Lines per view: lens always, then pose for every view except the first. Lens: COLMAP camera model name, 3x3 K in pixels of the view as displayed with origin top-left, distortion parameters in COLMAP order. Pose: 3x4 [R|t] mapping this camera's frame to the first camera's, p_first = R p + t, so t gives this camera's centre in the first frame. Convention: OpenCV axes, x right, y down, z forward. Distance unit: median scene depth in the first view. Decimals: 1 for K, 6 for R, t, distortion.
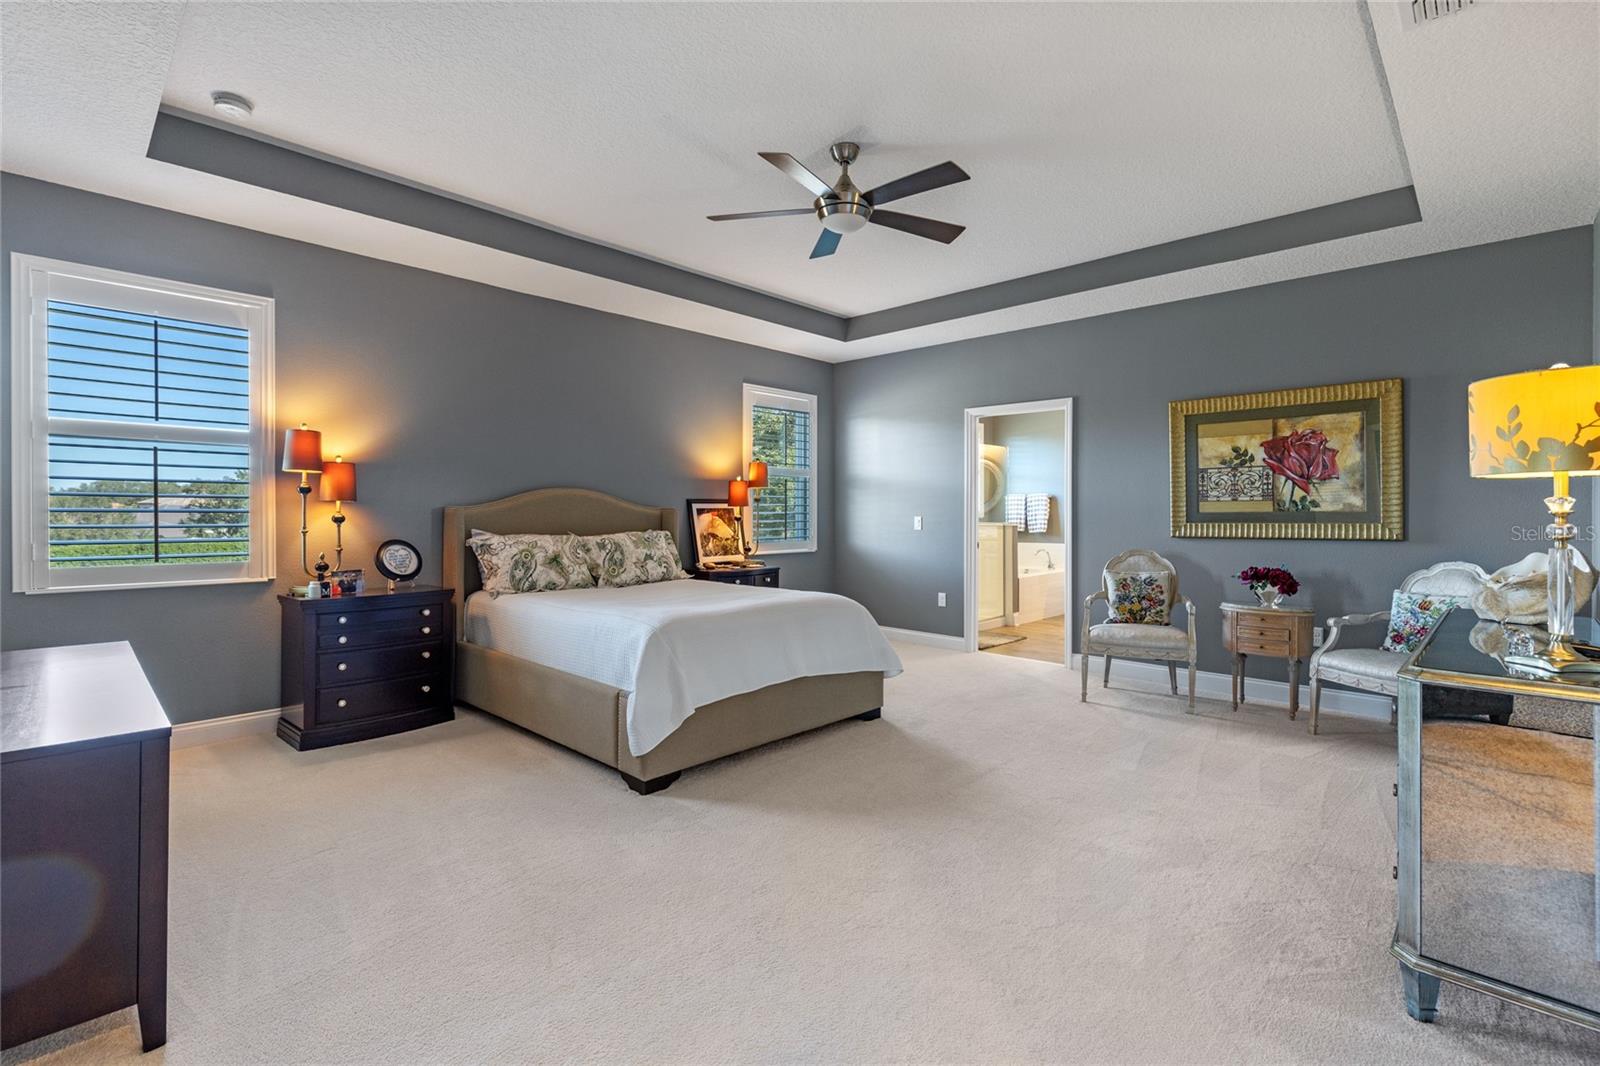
lens RADIAL K [[714.6, 0, 800.7], [0, 714.6, 532.5], [0, 0, 1]] dist [0.009807, -0.001085]
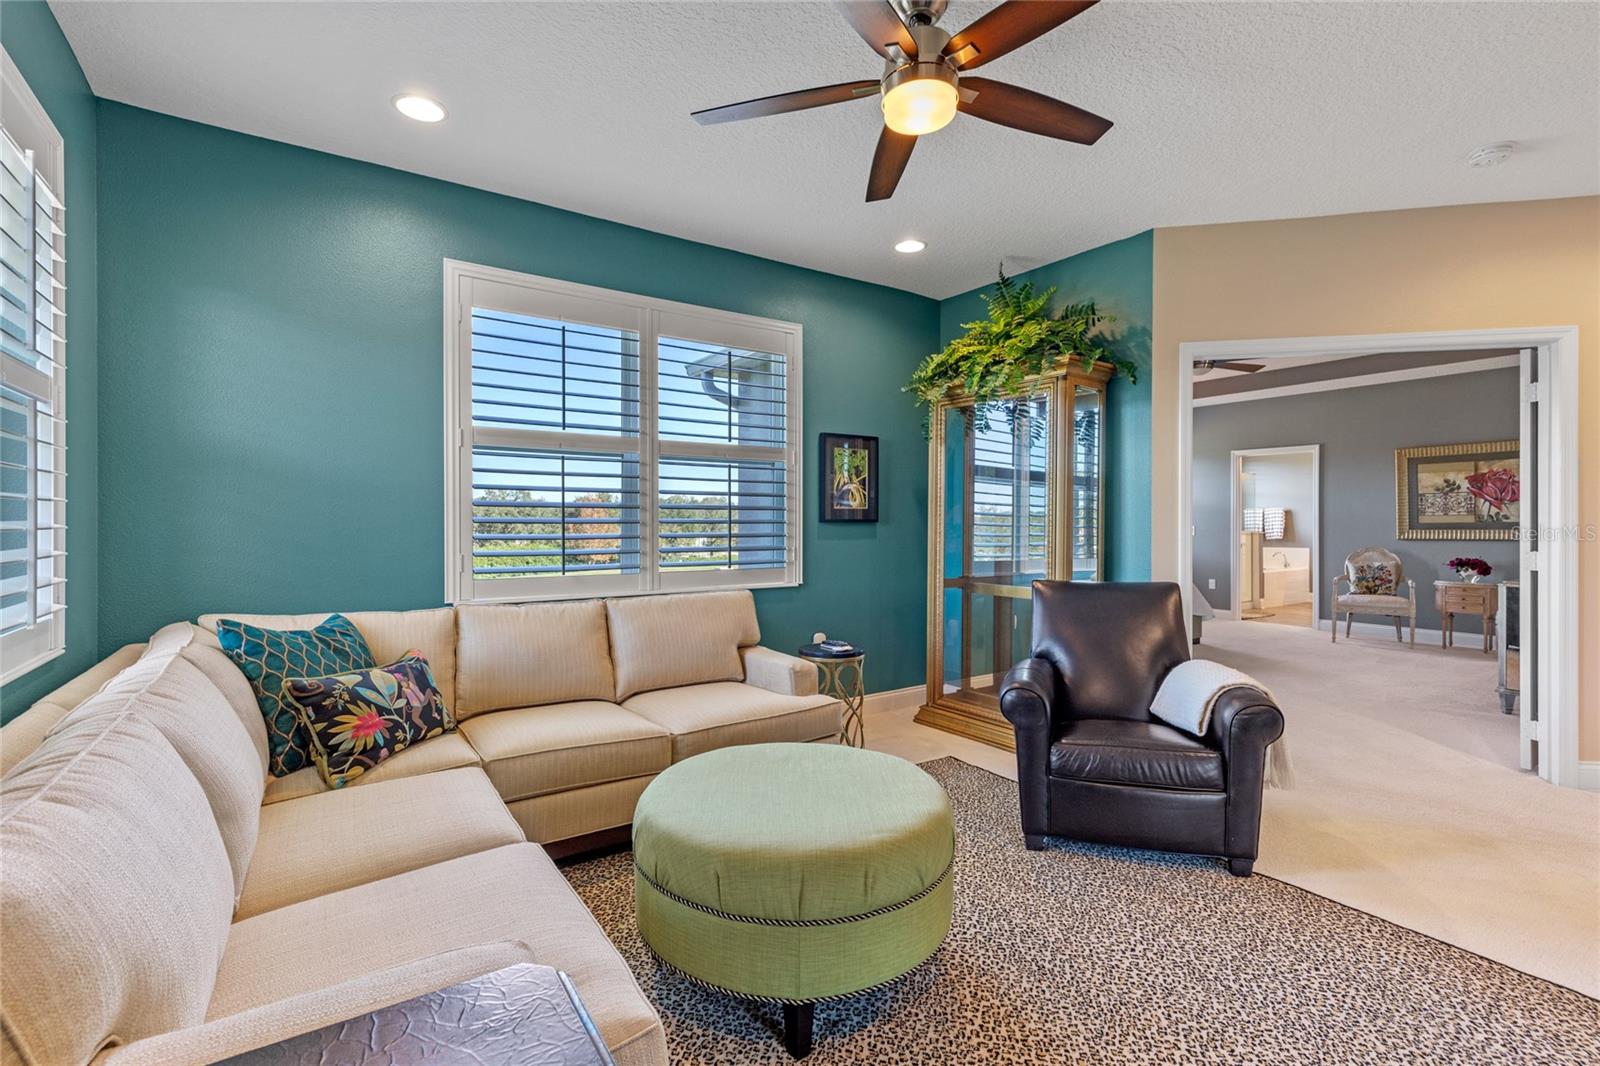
lens RADIAL K [[714.6, 0, 809.6], [0, 714.6, 542.6], [0, 0, 1]] dist [0.009807, -0.001085]
pose [[0.978956, 0.002370, -0.204058, -0.400257], [-0.002766, 0.999995, -0.001652, 0.020037], [0.204053, 0.002182, 0.978957, -0.763288]]
